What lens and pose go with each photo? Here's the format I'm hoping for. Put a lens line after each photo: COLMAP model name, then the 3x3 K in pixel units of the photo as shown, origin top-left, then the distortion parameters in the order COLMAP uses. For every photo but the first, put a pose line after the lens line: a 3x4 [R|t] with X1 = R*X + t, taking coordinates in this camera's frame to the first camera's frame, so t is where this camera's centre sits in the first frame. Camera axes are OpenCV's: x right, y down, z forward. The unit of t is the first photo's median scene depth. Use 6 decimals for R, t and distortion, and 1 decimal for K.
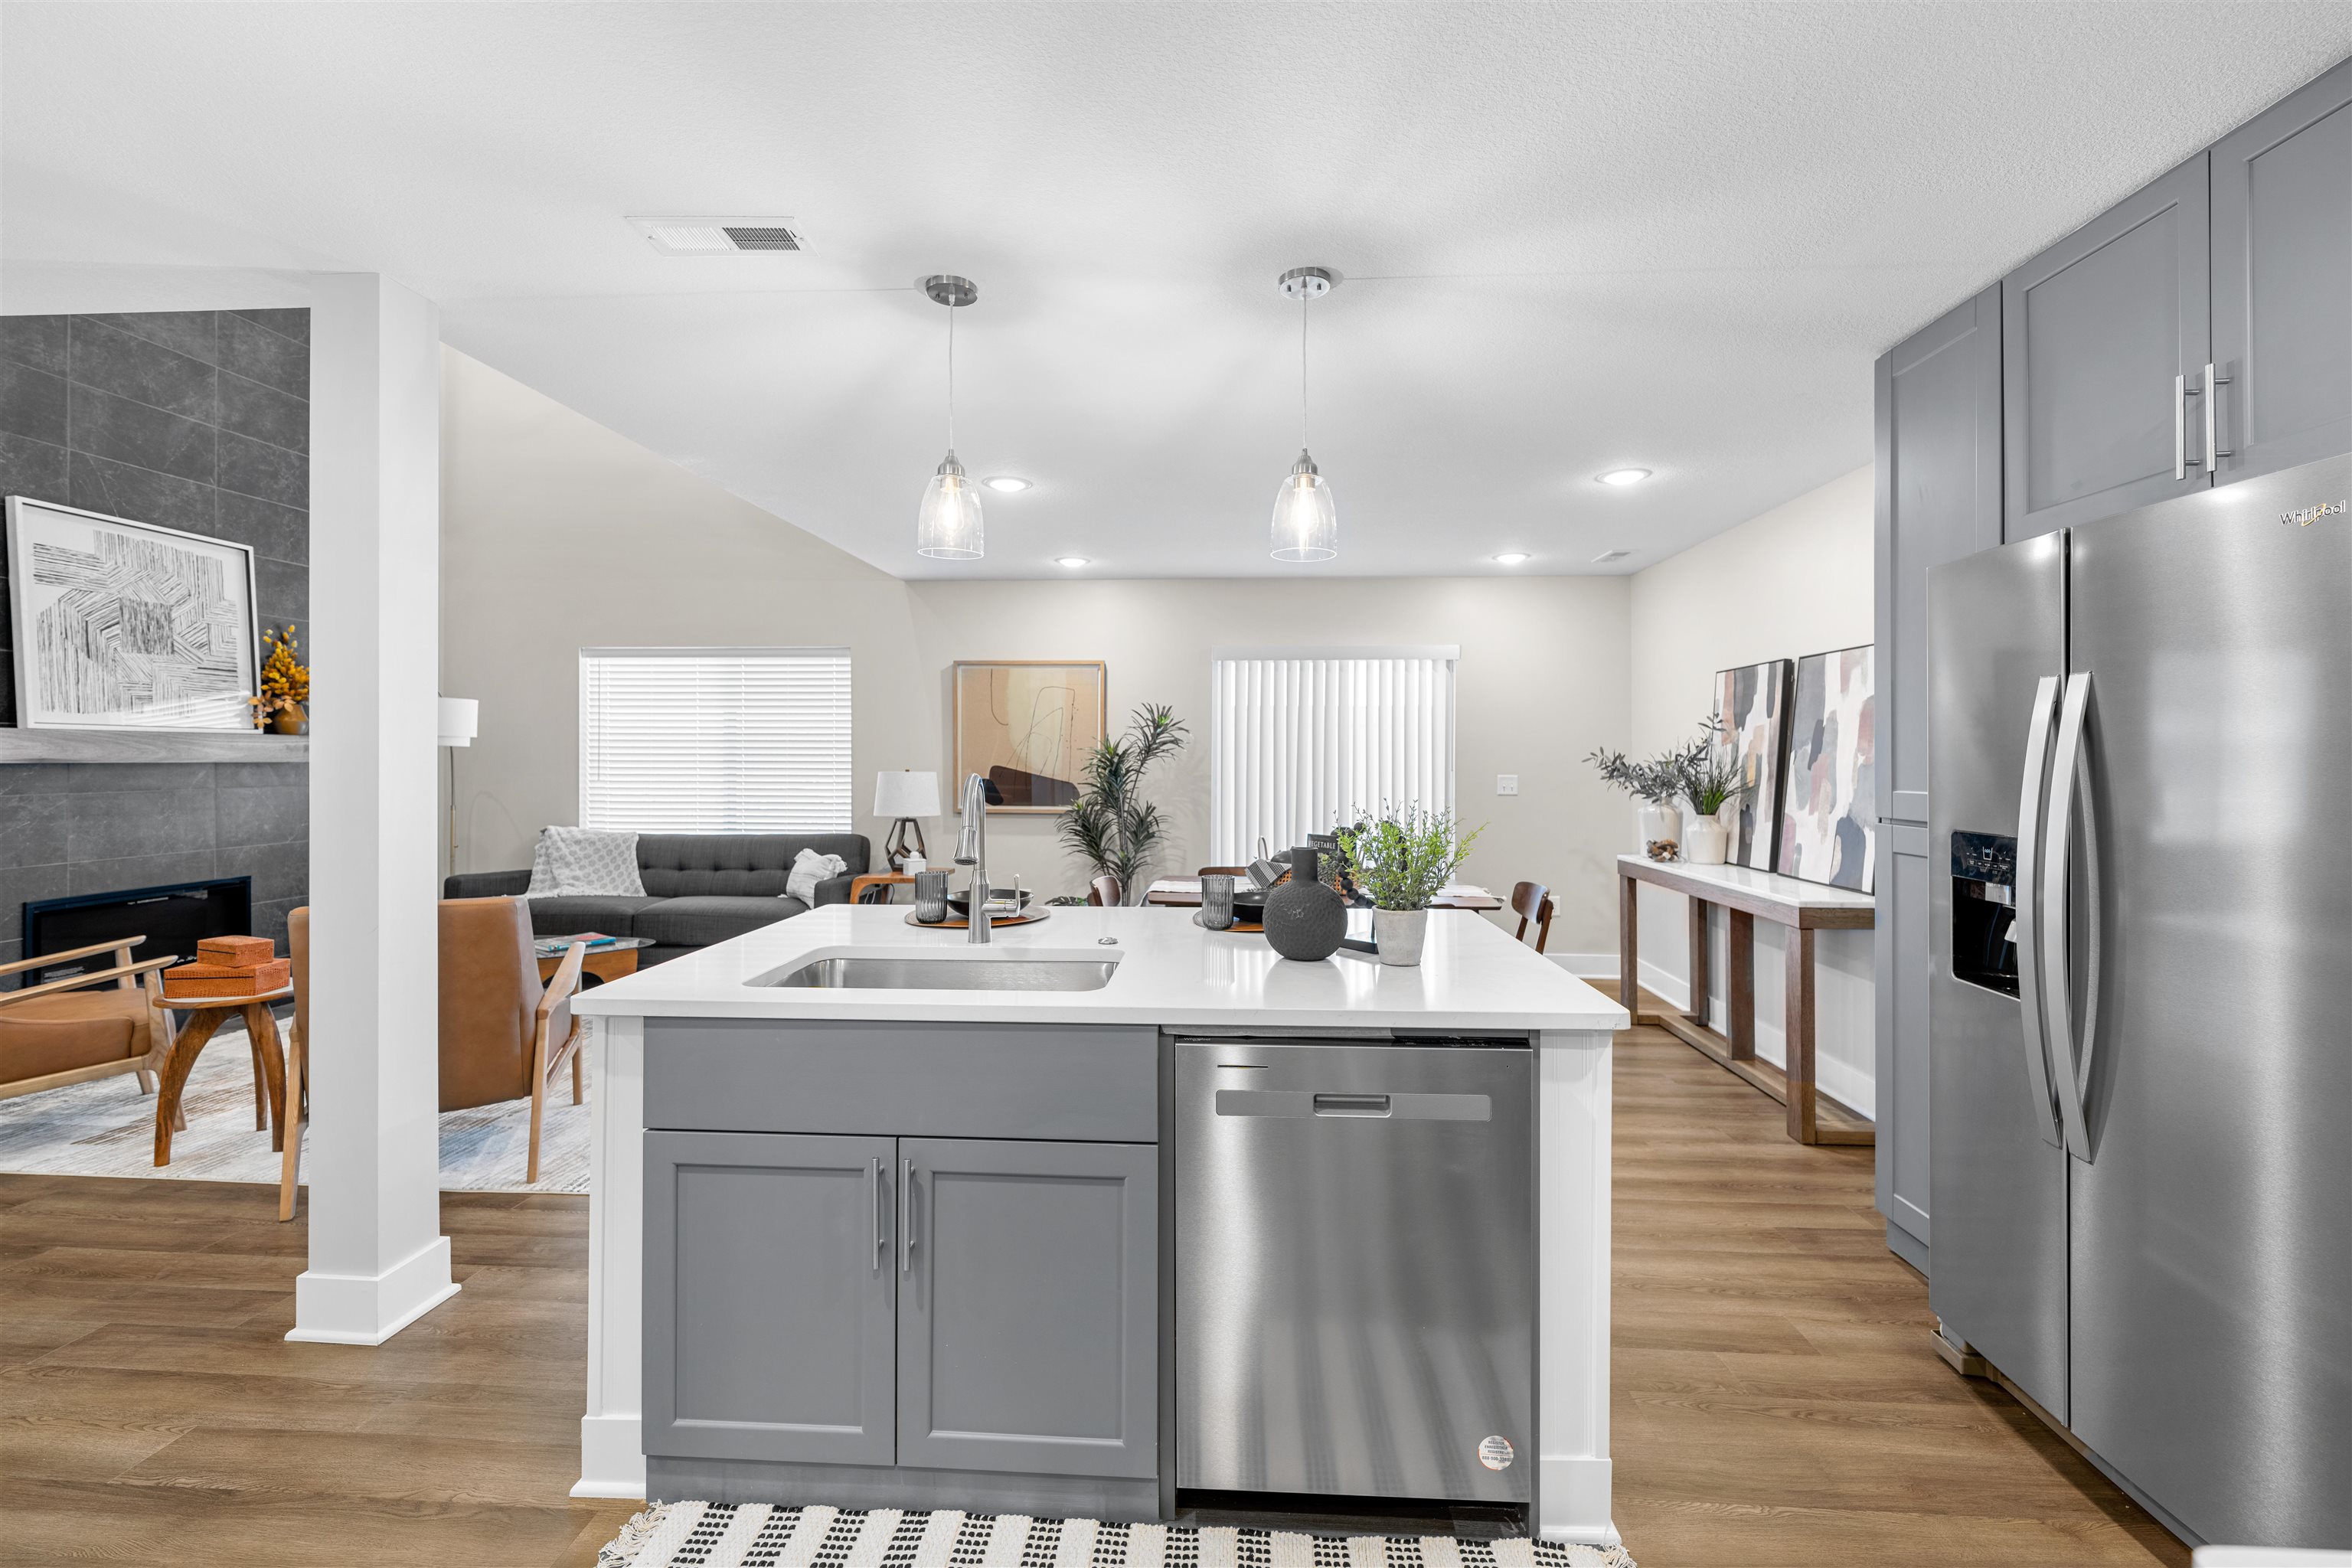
lens RADIAL K [[962.4, 0, 1182.4], [0, 962.4, 756.1], [0, 0, 1]] dist [-0.000511, -0.000228]
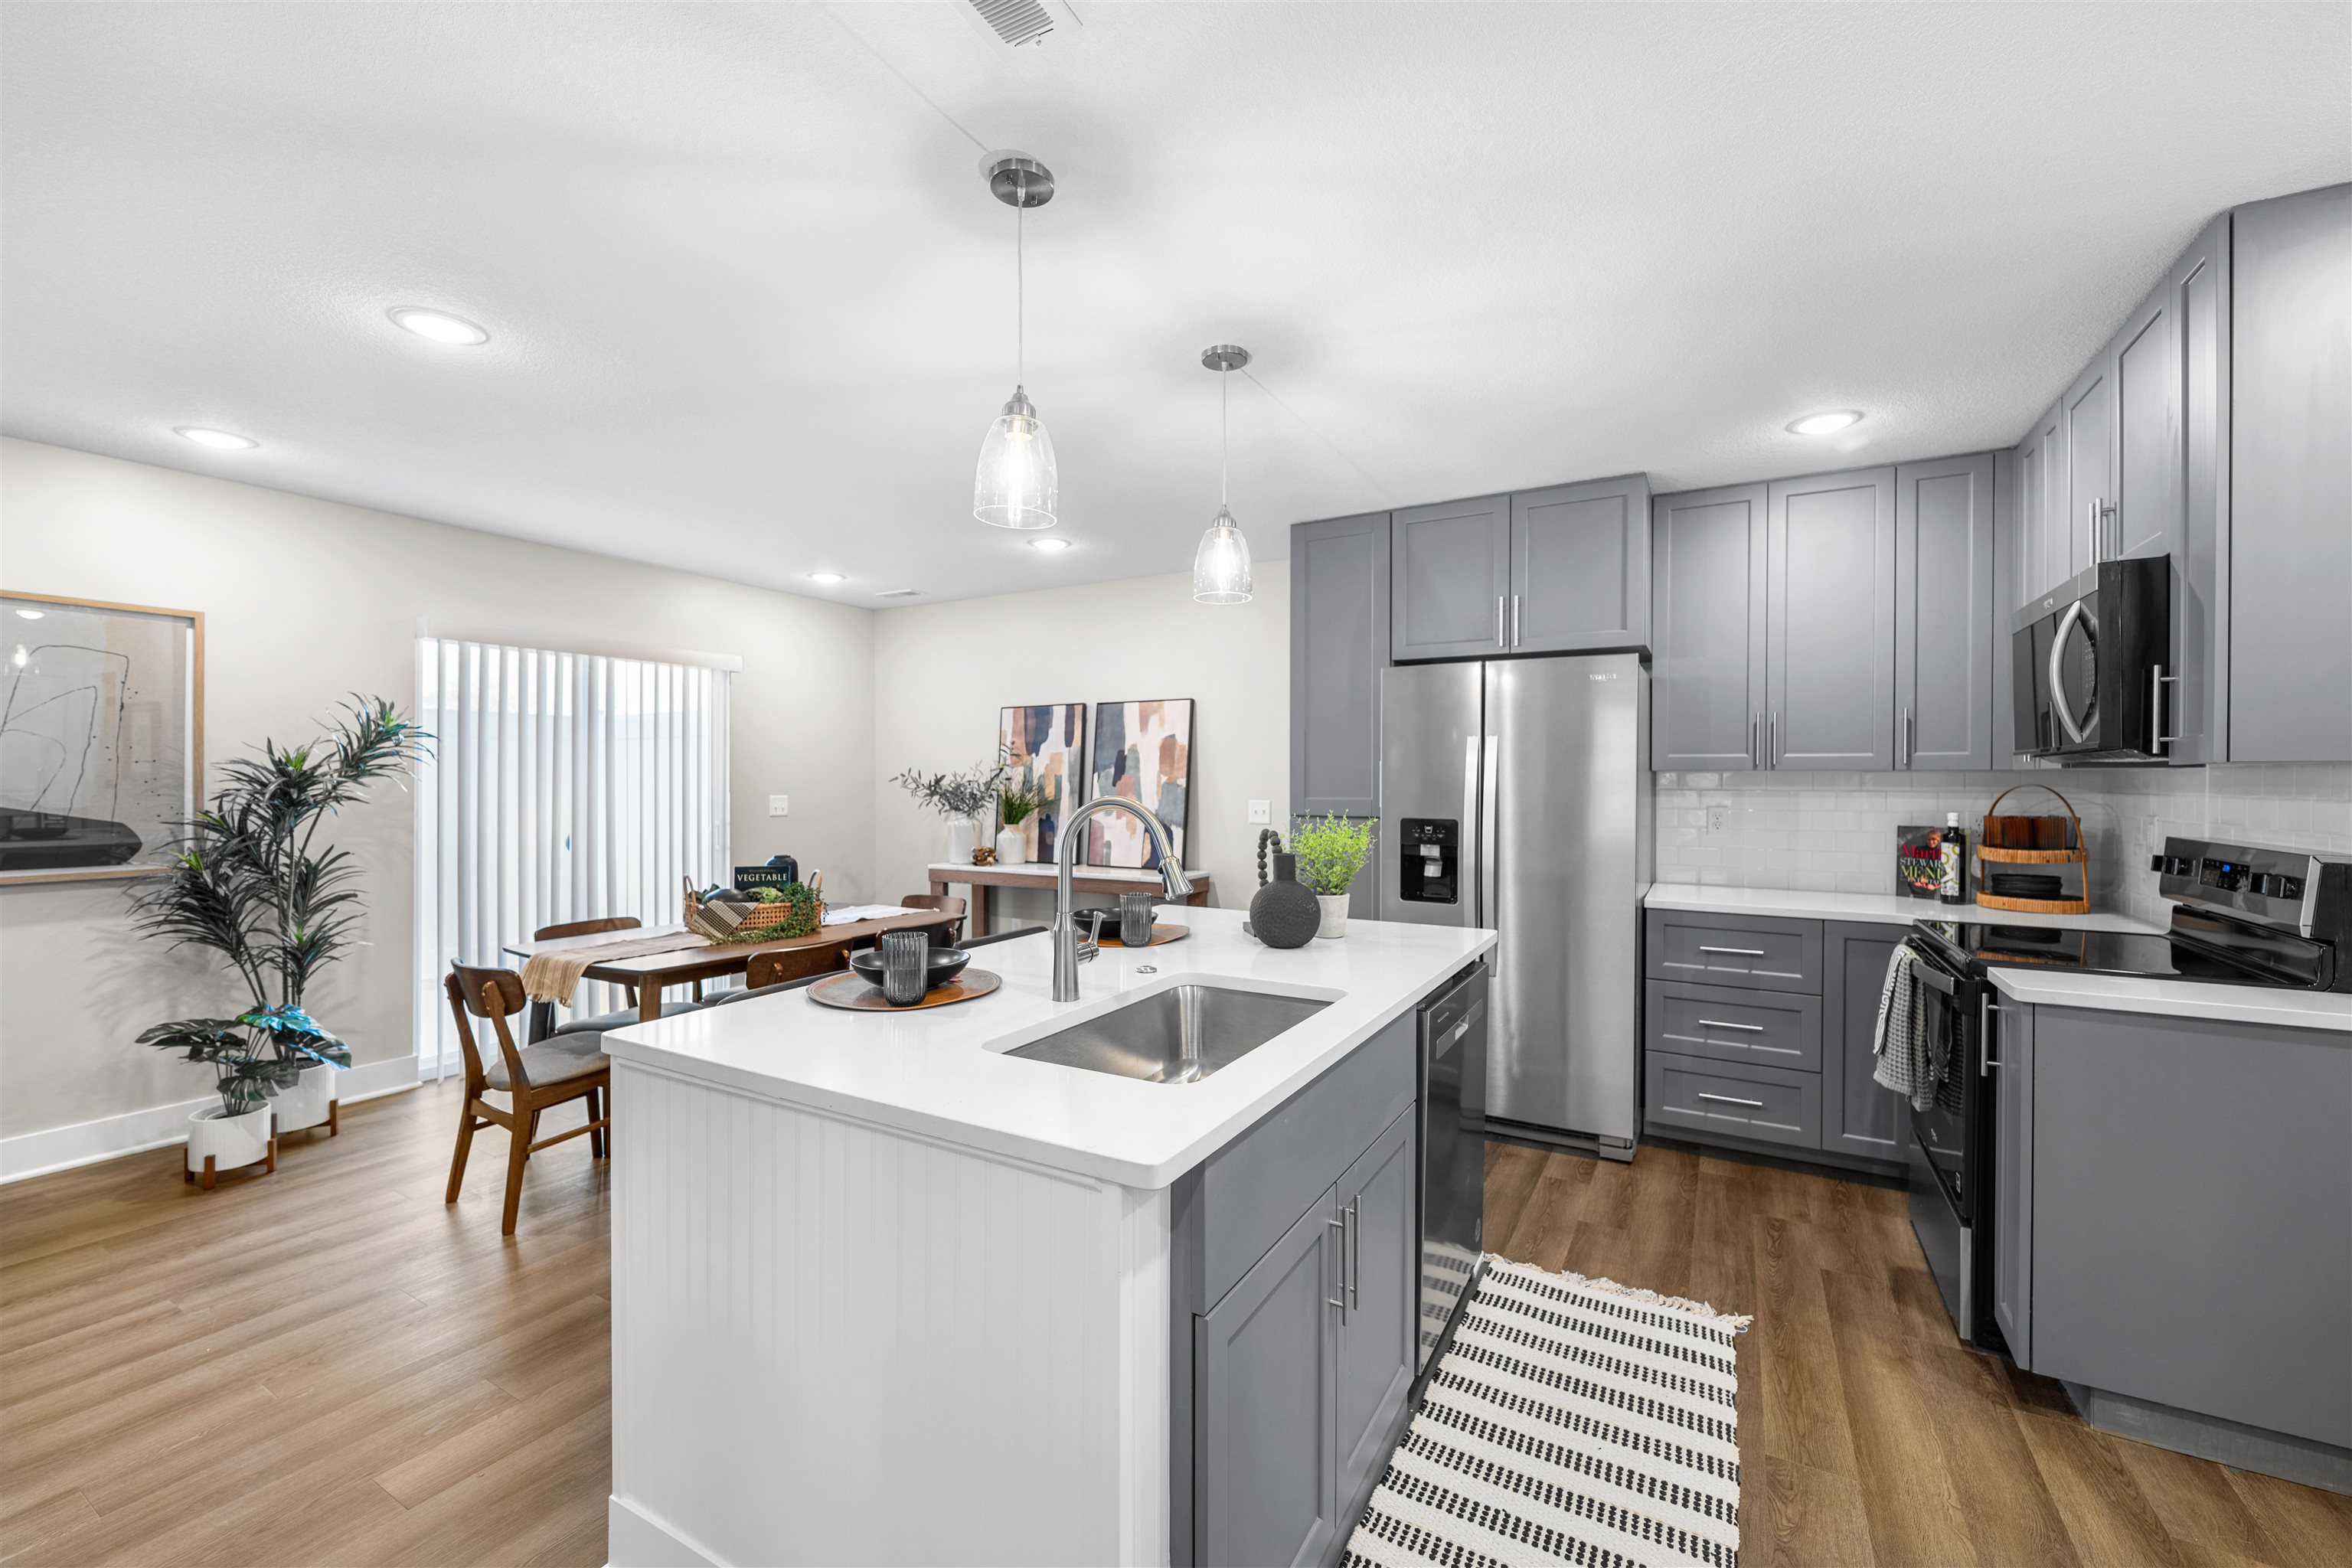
lens RADIAL K [[950.2, 0, 1176.0], [0, 950.2, 784.0], [0, 0, 1]] dist [0.000590, -0.000309]
pose [[0.448926, -0.005897, 0.893550, -0.461546], [-0.001427, 0.999972, 0.007316, 0.000576], [-0.893568, -0.004559, 0.448905, 0.280682]]
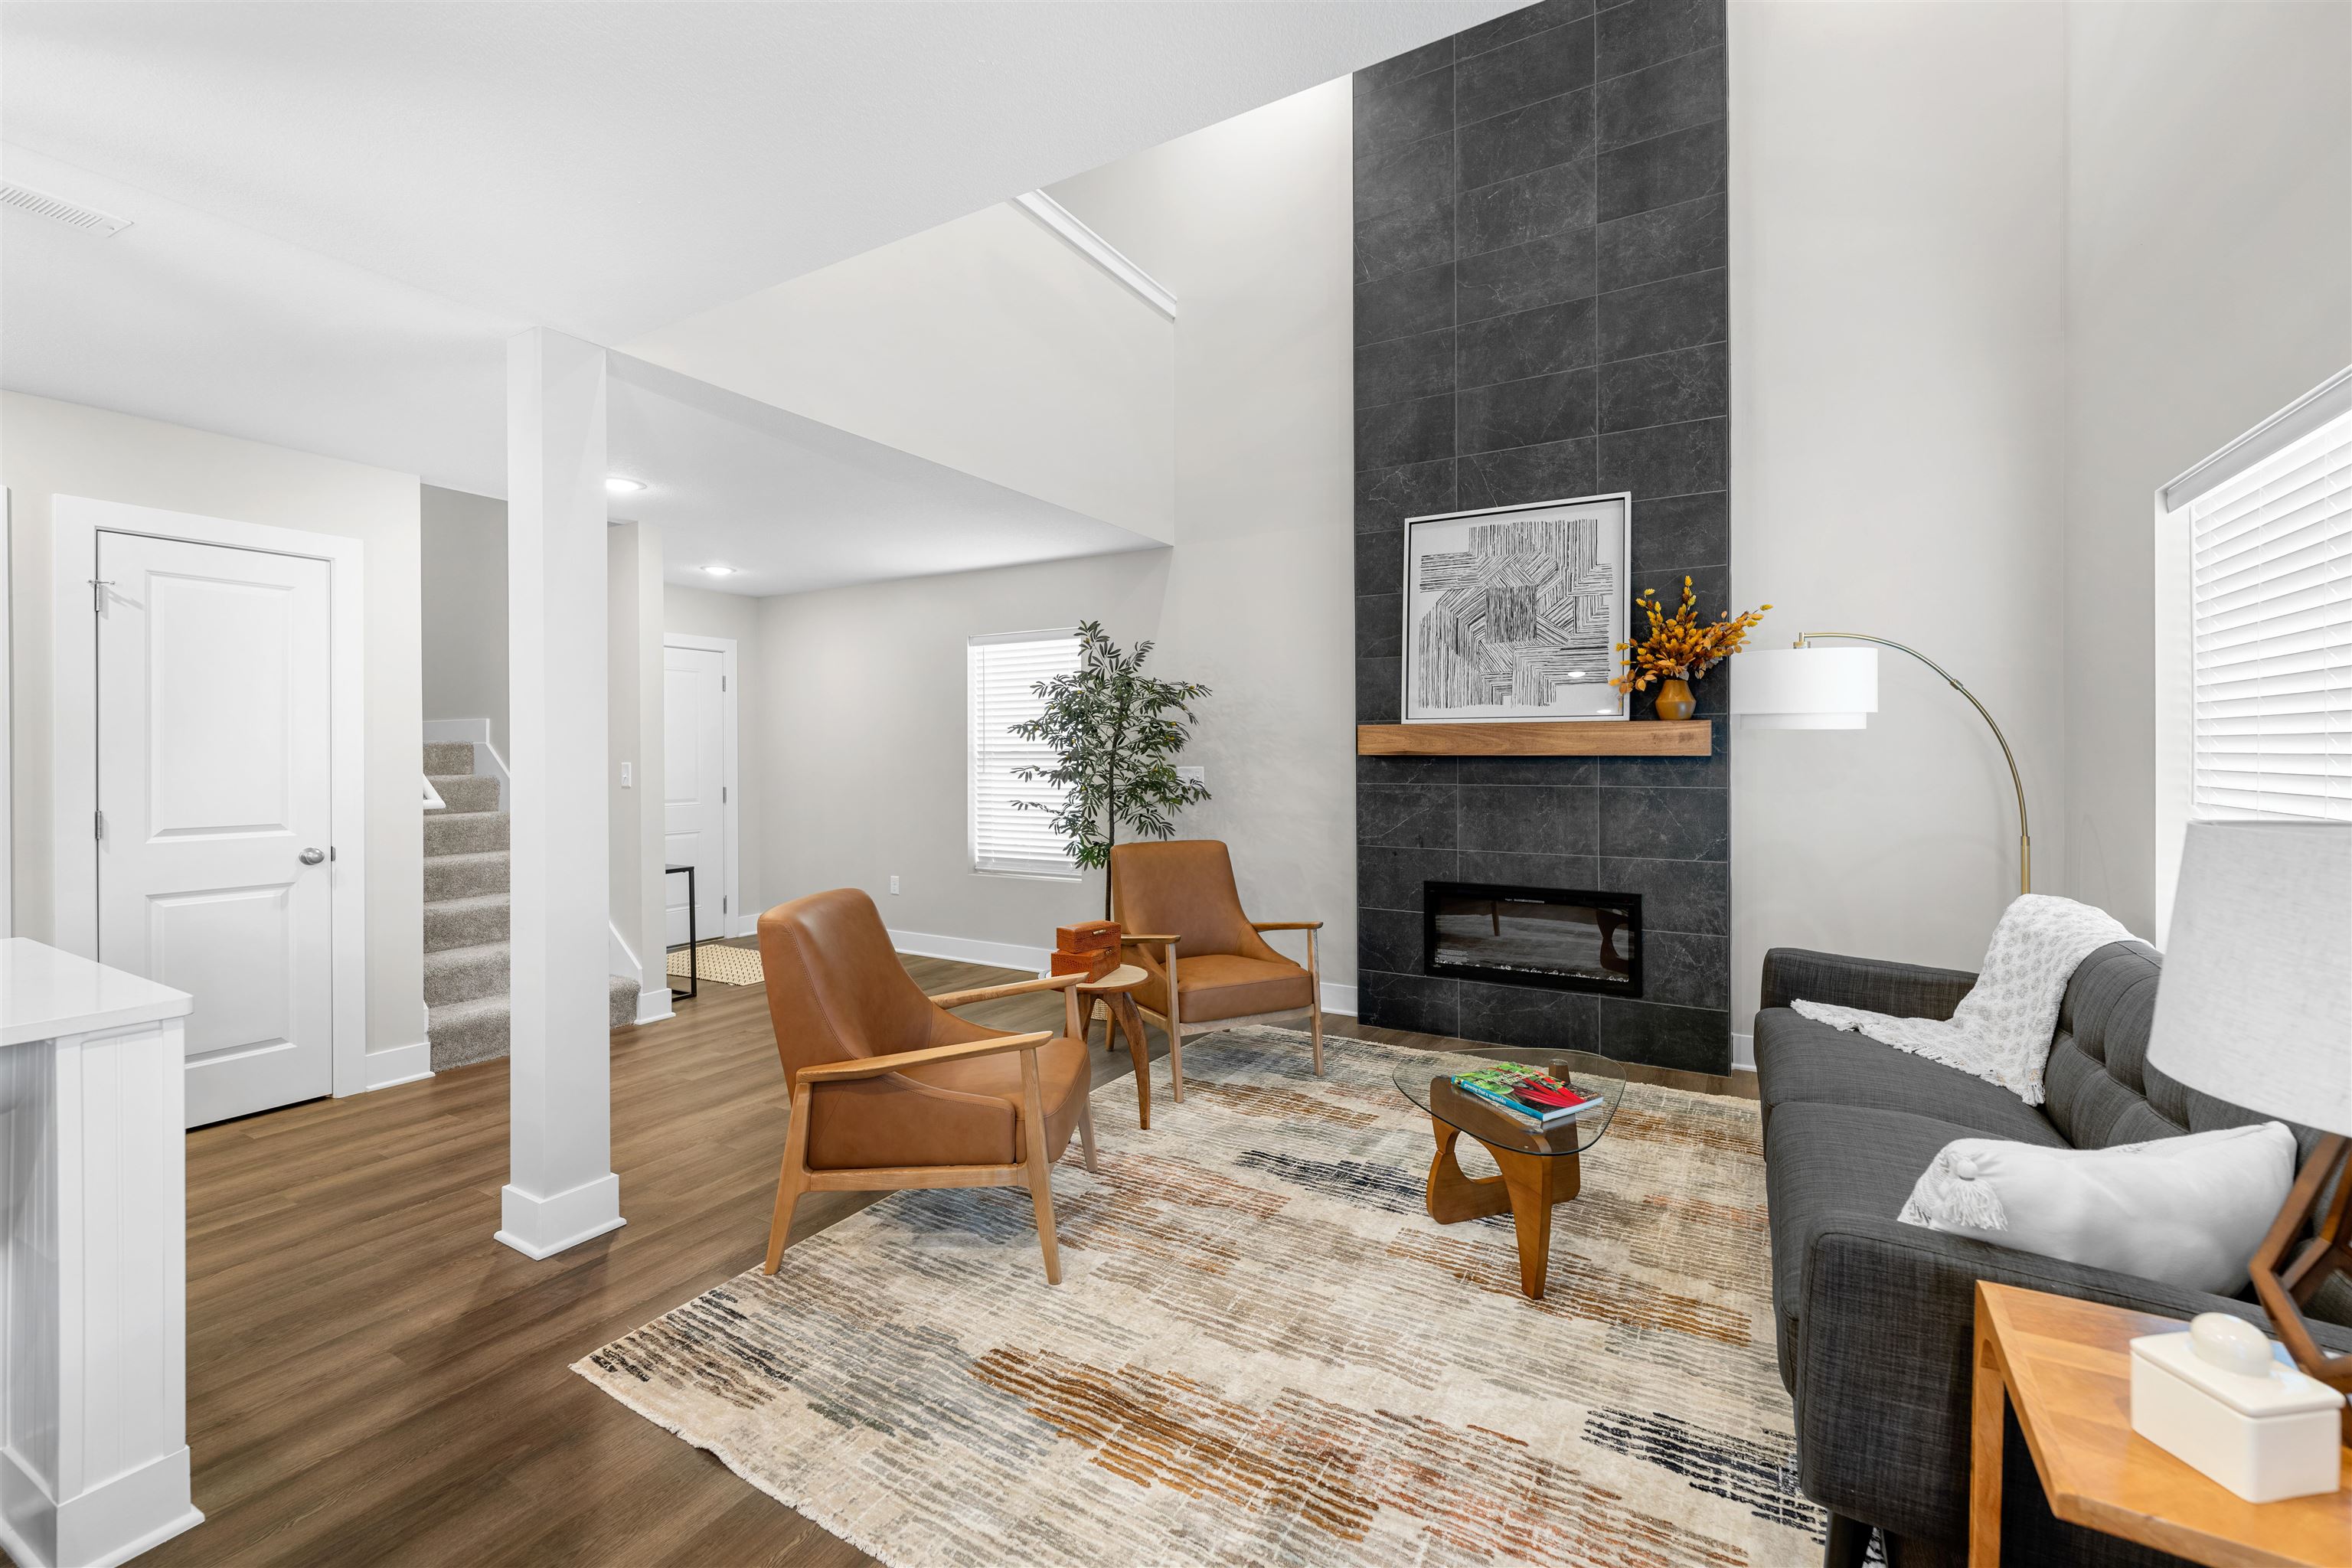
lens RADIAL K [[974.7, 0, 1191.6], [0, 974.7, 754.3], [0, 0, 1]] dist [0.002632, 0.000362]
pose [[-0.446483, 0.001771, -0.894790, -0.067875], [0.002417, 0.999997, 0.000773, 0.004235], [0.894789, -0.001818, -0.446486, 1.163528]]
